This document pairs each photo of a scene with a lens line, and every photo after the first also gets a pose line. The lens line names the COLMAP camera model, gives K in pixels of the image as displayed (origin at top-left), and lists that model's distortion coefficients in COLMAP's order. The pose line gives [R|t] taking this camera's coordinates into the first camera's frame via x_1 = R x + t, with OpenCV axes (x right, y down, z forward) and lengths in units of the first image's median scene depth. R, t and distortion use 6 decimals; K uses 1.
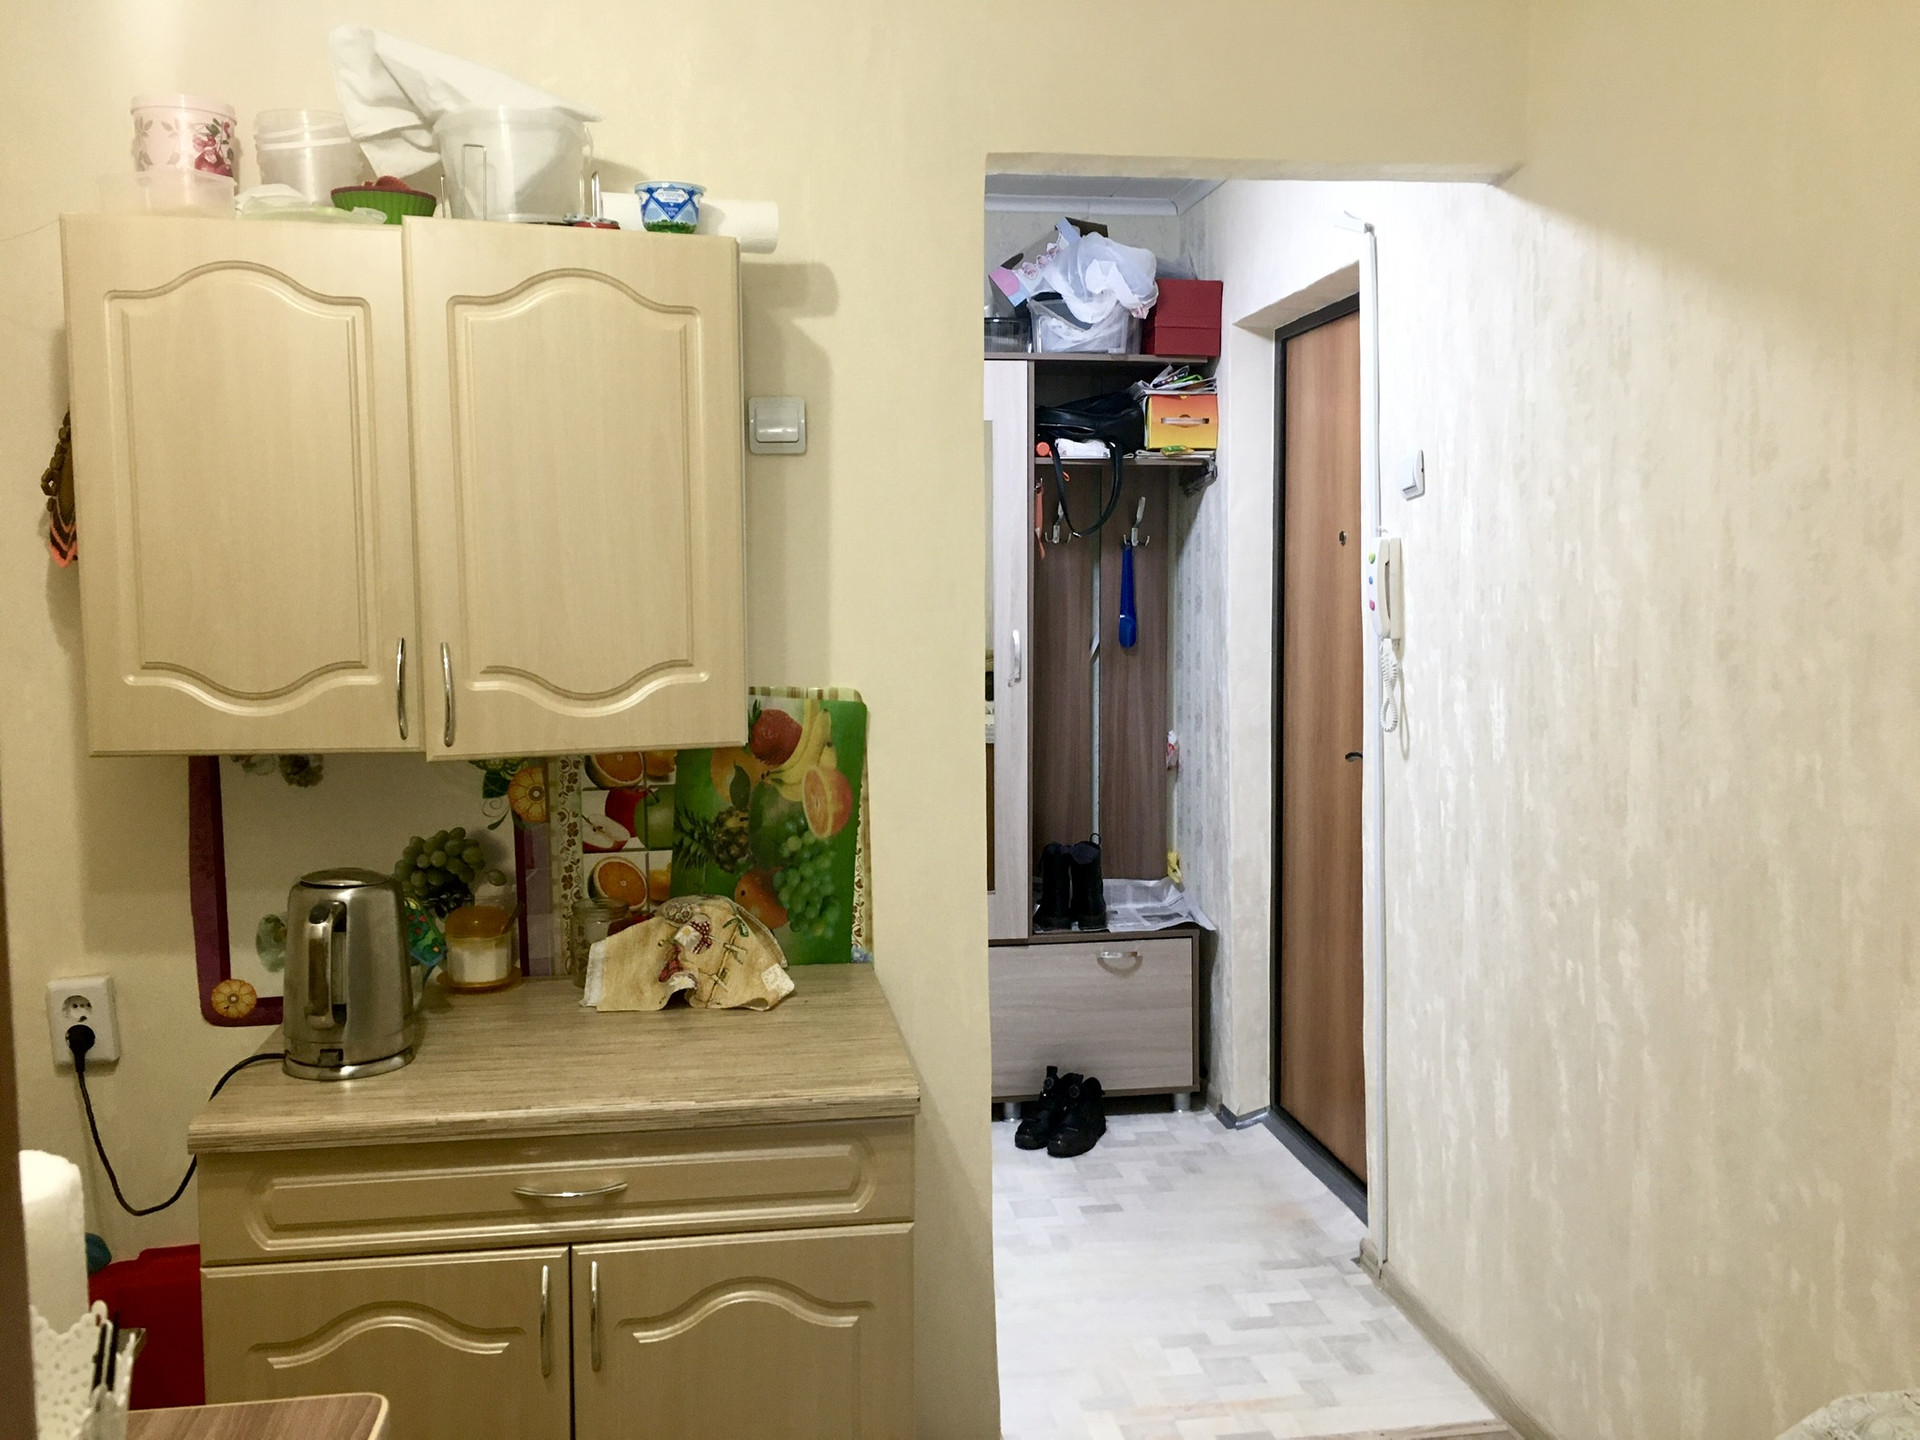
lens RADIAL K [[1622.1, 0, 951.0], [0, 1622.1, 714.5], [0, 0, 1]] dist [0.059190, -0.057866]
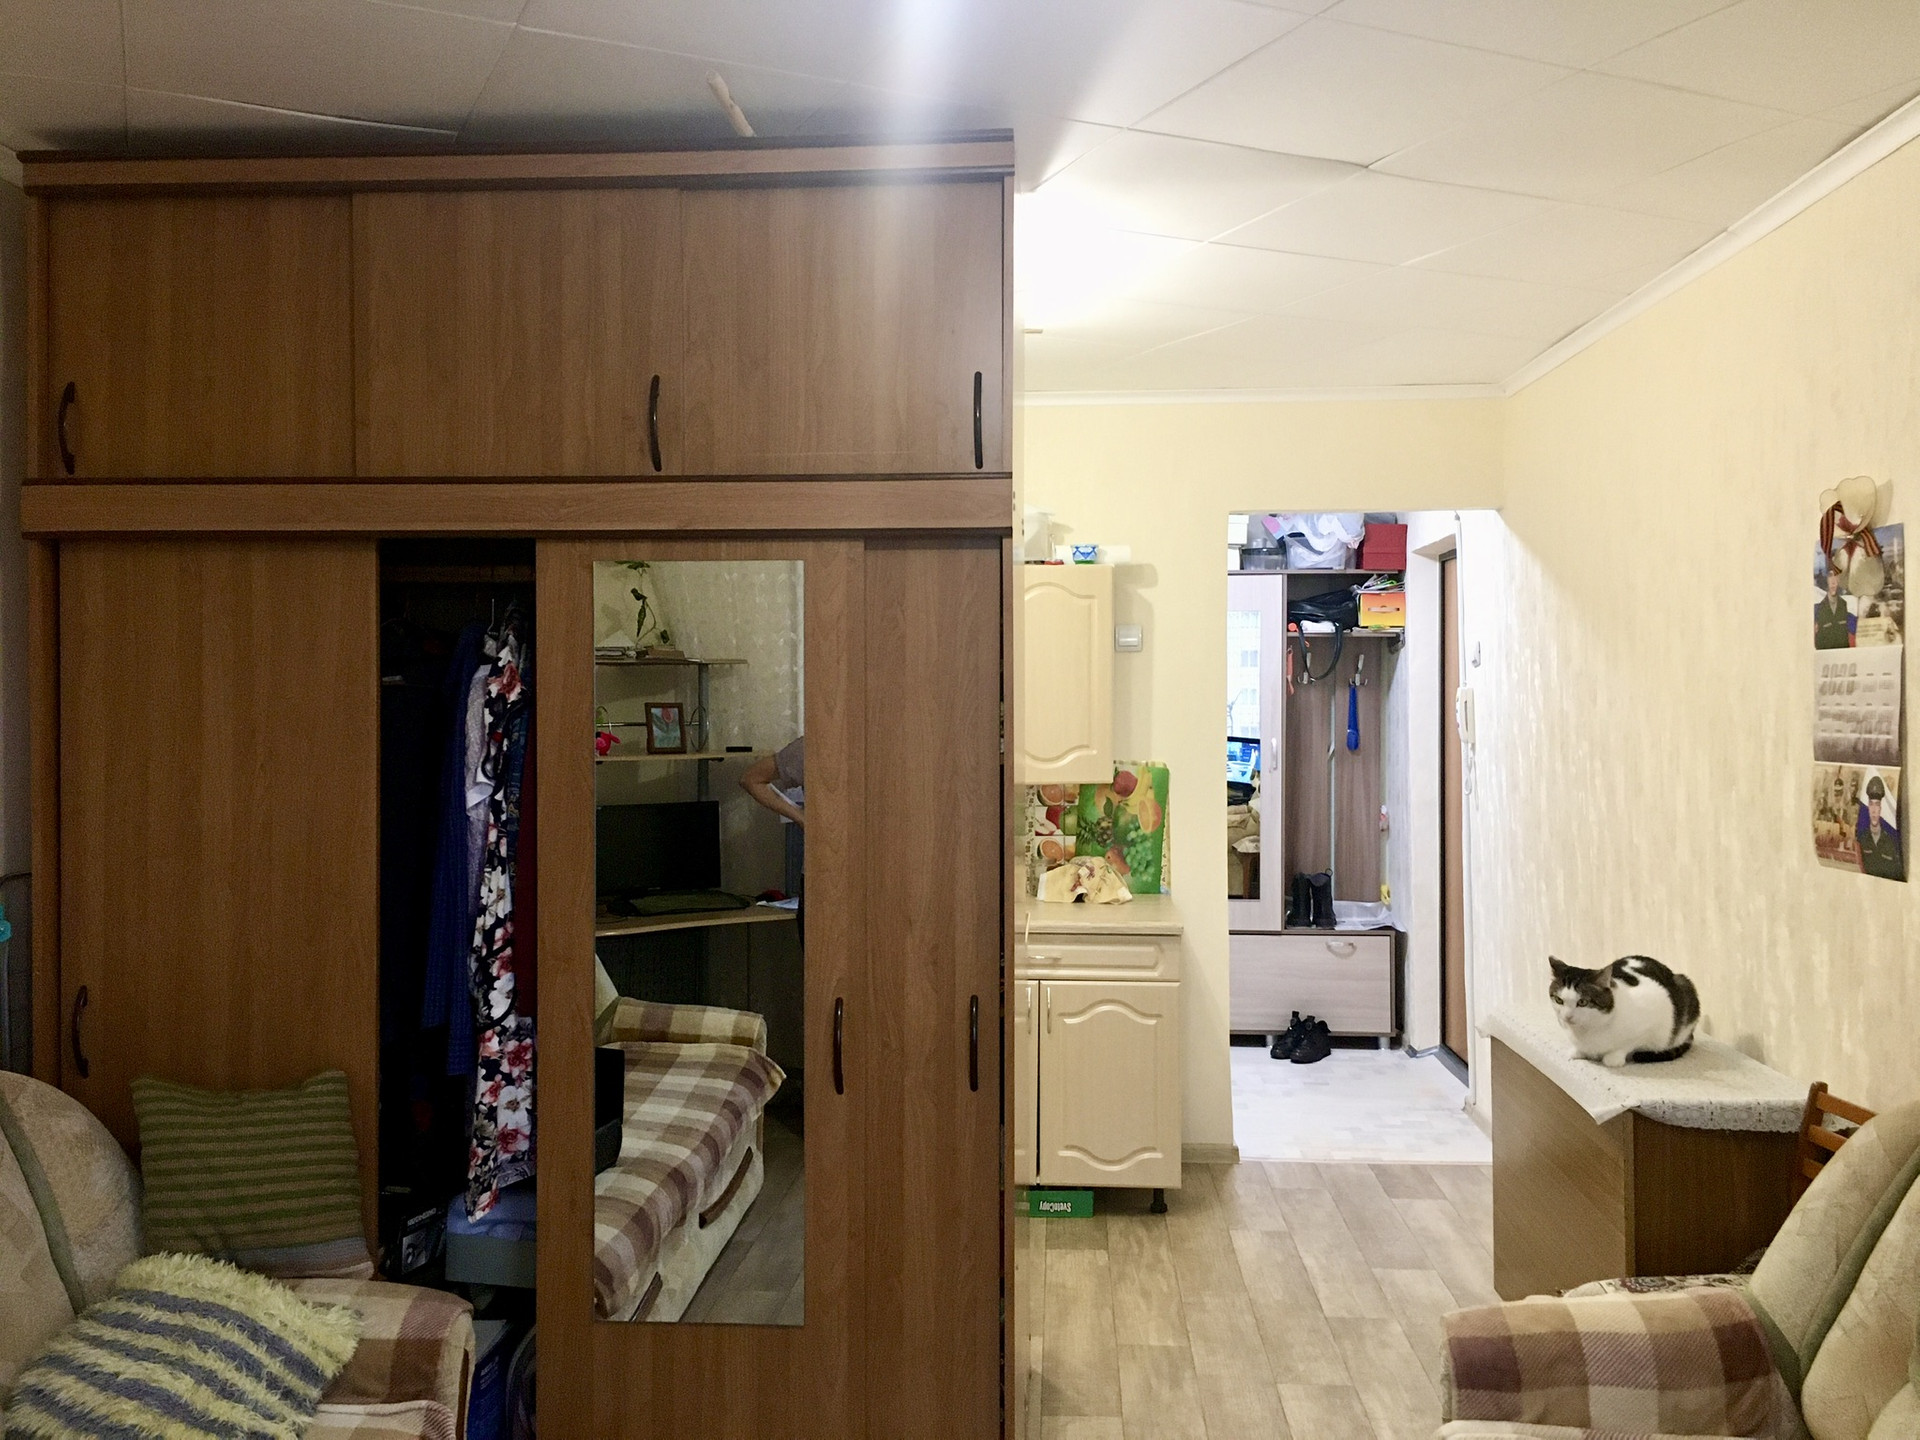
lens RADIAL K [[1622.1, 0, 954.5], [0, 1622.1, 714.2], [0, 0, 1]] dist [0.059190, -0.057866]
pose [[0.977367, 0.008898, -0.211362, 0.122443], [-0.023907, 0.997360, -0.068561, 0.075089], [0.210194, 0.072062, 0.975000, -1.132306]]
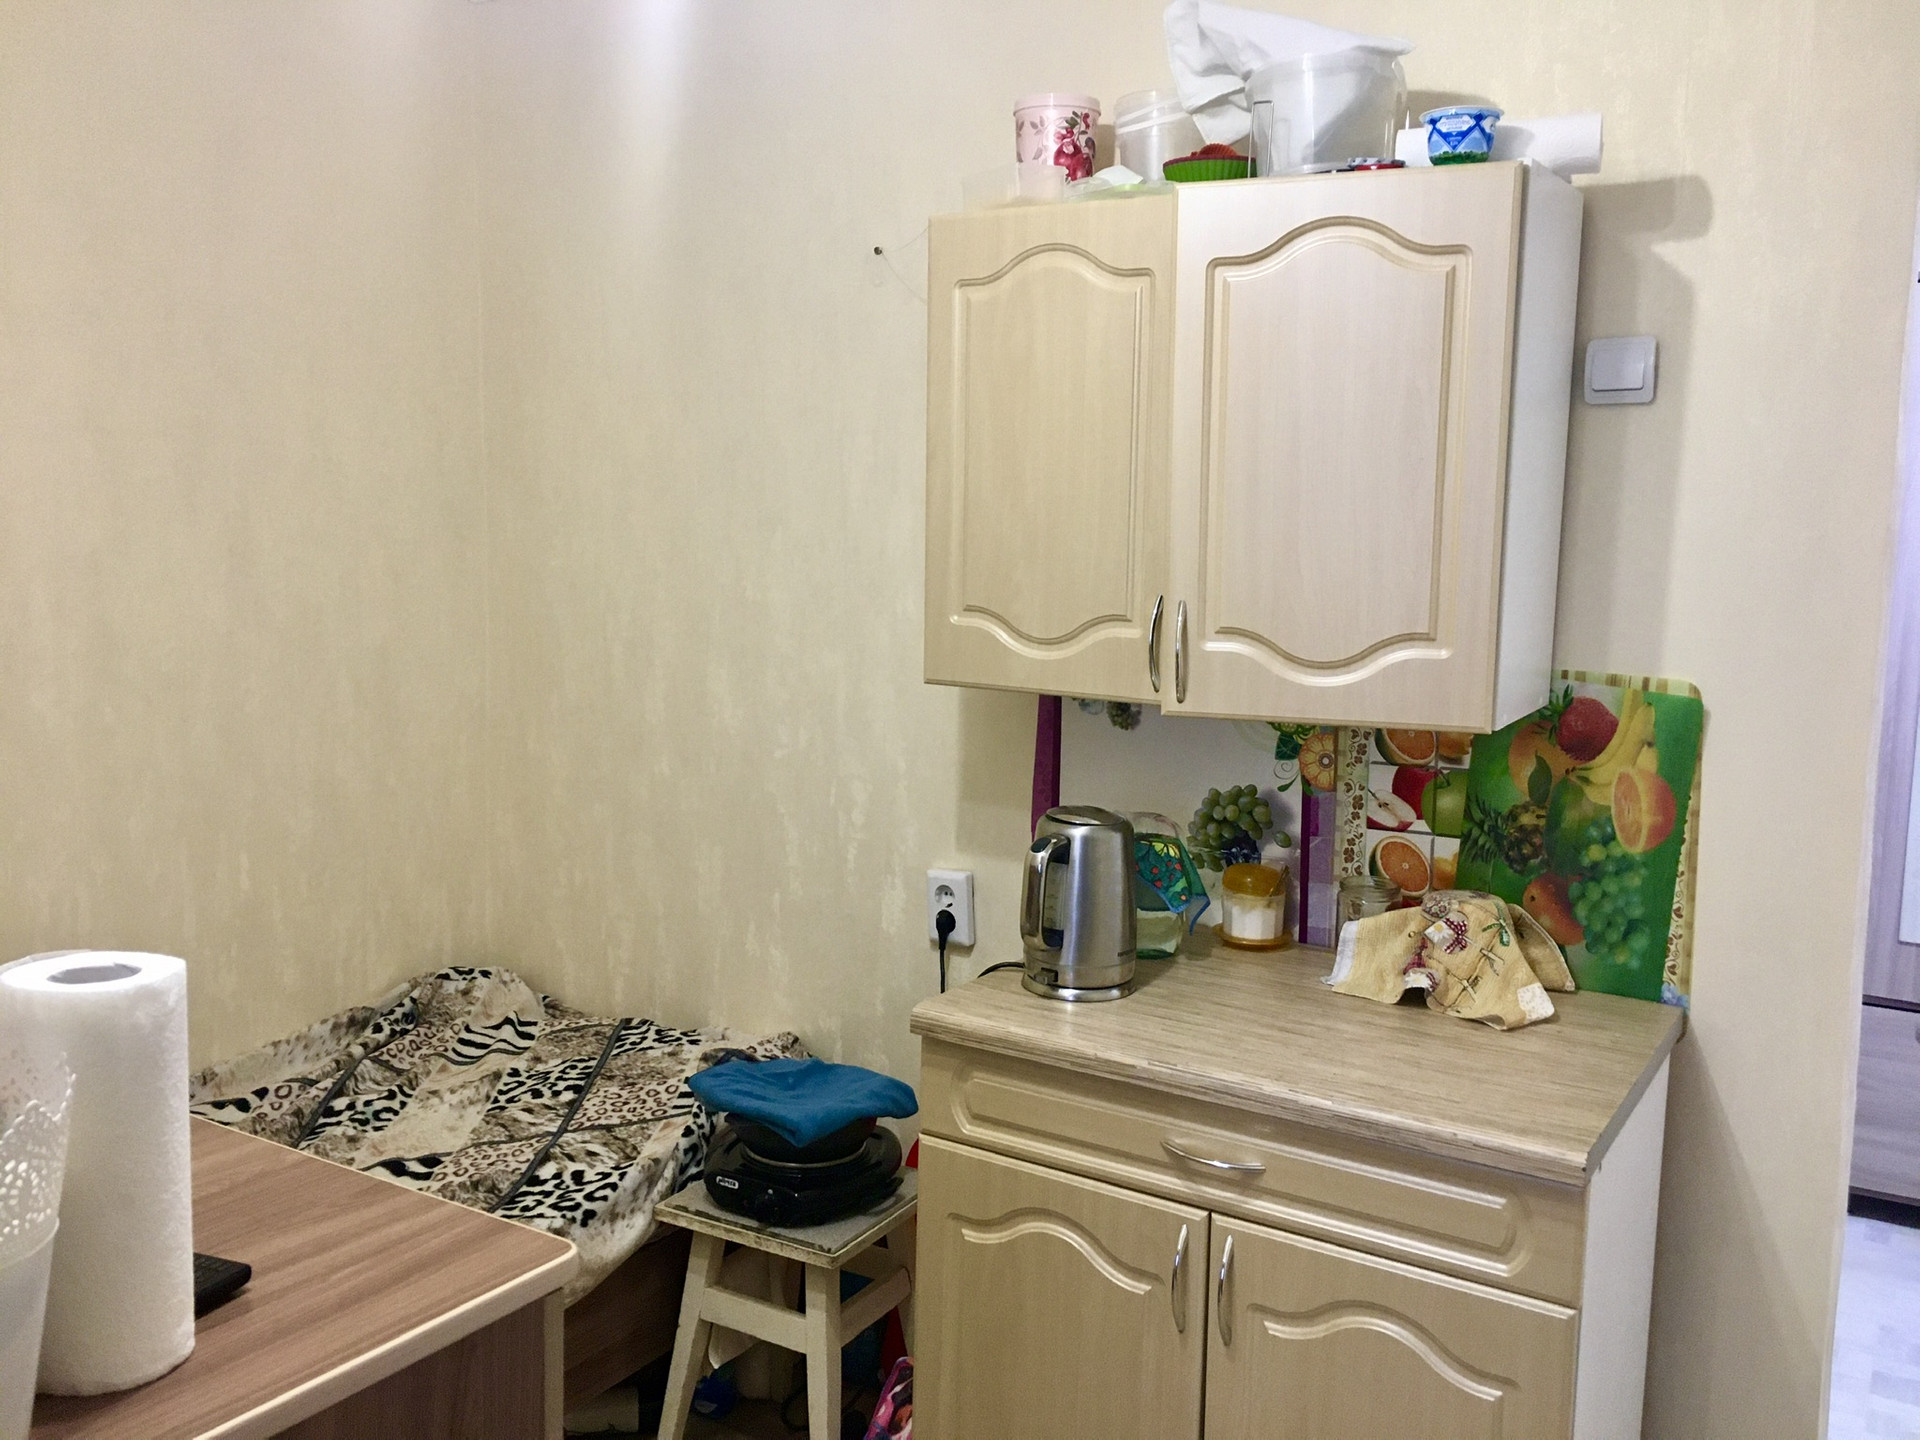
lens RADIAL K [[1622.1, 0, 957.9], [0, 1622.1, 714.9], [0, 0, 1]] dist [0.059190, -0.057866]
pose [[0.760917, 0.098101, -0.641390, 0.201845], [-0.082297, 0.995113, 0.054569, -0.014181], [0.643609, 0.011262, 0.765272, 0.107679]]
